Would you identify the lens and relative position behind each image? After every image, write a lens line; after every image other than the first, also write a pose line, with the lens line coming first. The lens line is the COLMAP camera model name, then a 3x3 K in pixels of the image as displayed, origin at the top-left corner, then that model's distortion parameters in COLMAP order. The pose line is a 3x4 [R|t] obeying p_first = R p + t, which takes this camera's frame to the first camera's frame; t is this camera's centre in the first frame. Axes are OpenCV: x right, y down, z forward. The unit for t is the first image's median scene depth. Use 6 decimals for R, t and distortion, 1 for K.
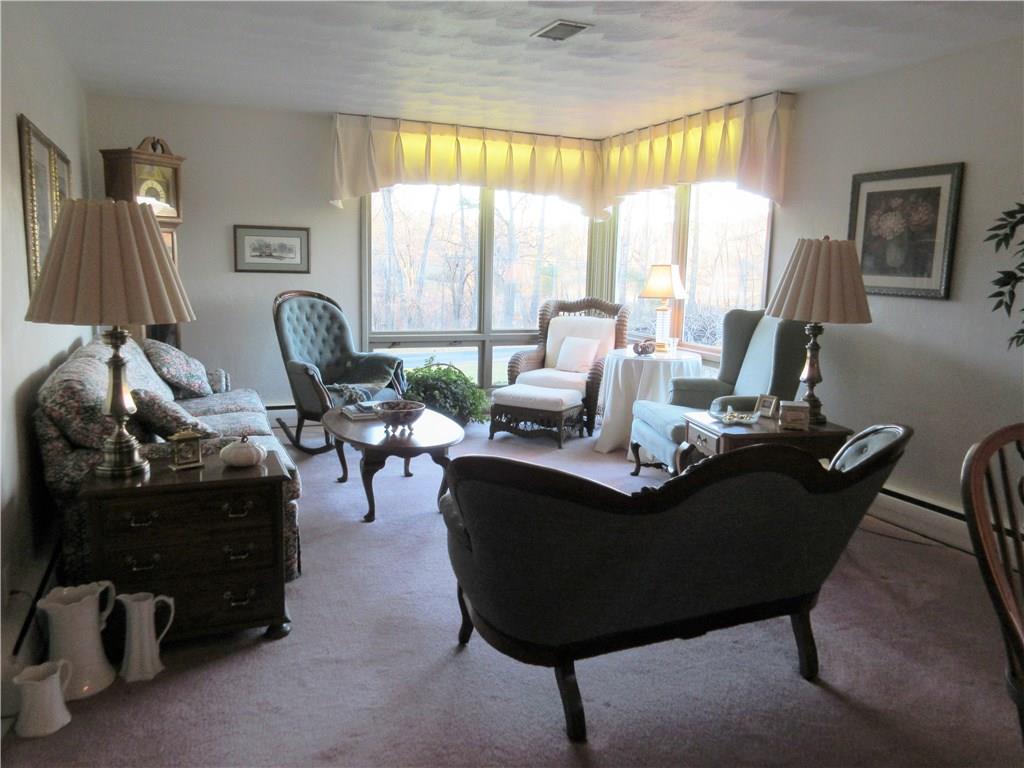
lens RADIAL K [[768.3, 0, 514.0], [0, 768.3, 384.3], [0, 0, 1]] dist [0.014778, -0.003037]
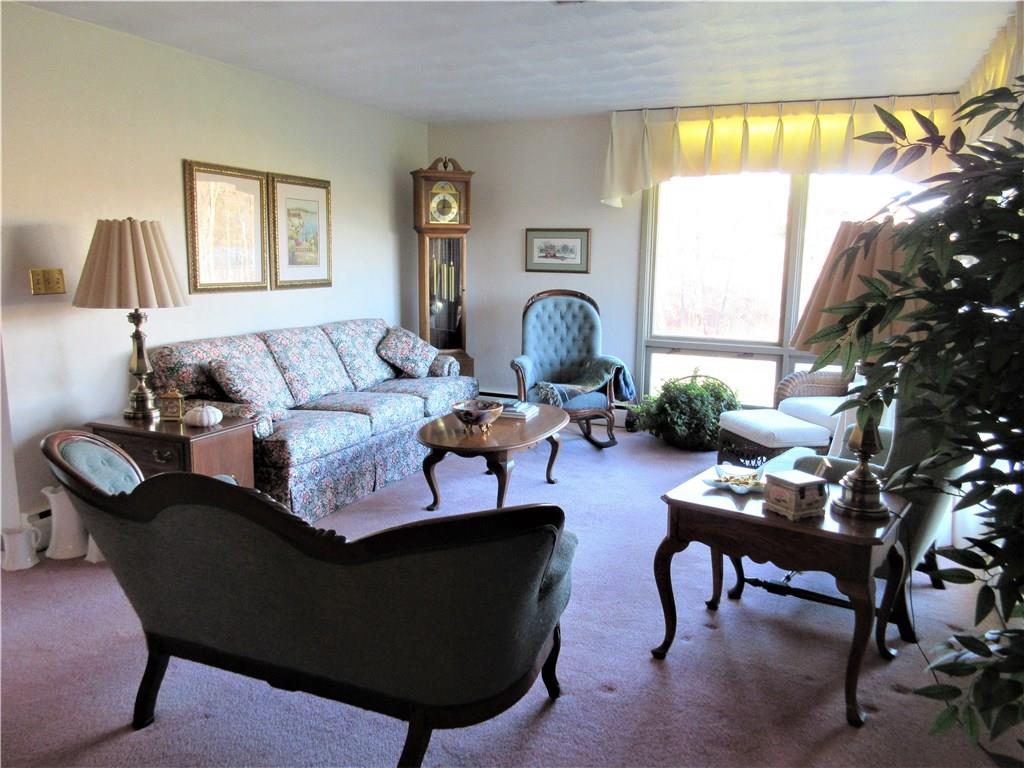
lens RADIAL K [[768.3, 0, 511.6], [0, 768.3, 382.6], [0, 0, 1]] dist [0.014778, -0.003037]
pose [[0.688308, 0.109618, -0.717089, 0.430321], [-0.111307, 0.992770, 0.044921, -0.037010], [0.716828, 0.048898, 0.695533, 0.239426]]
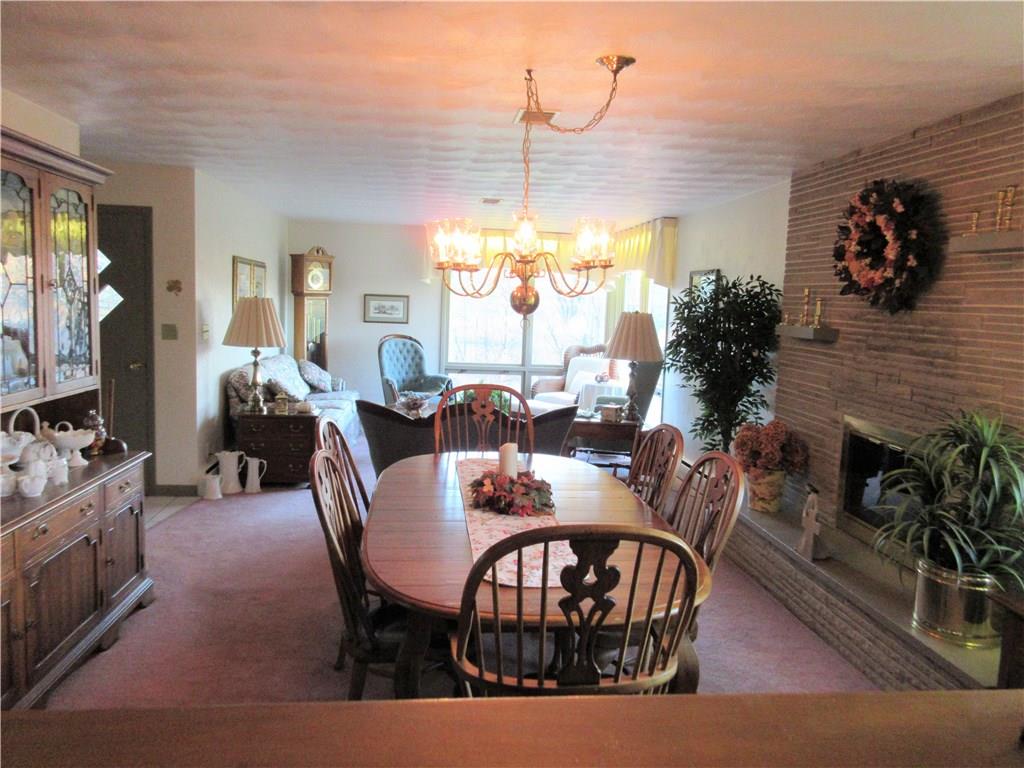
lens RADIAL K [[768.3, 0, 510.8], [0, 768.3, 382.4], [0, 0, 1]] dist [0.014778, -0.003037]
pose [[0.956737, 0.041563, -0.287971, 0.420557], [-0.059002, 0.996895, -0.052143, 0.049165], [0.284909, 0.066878, 0.956219, -0.474008]]
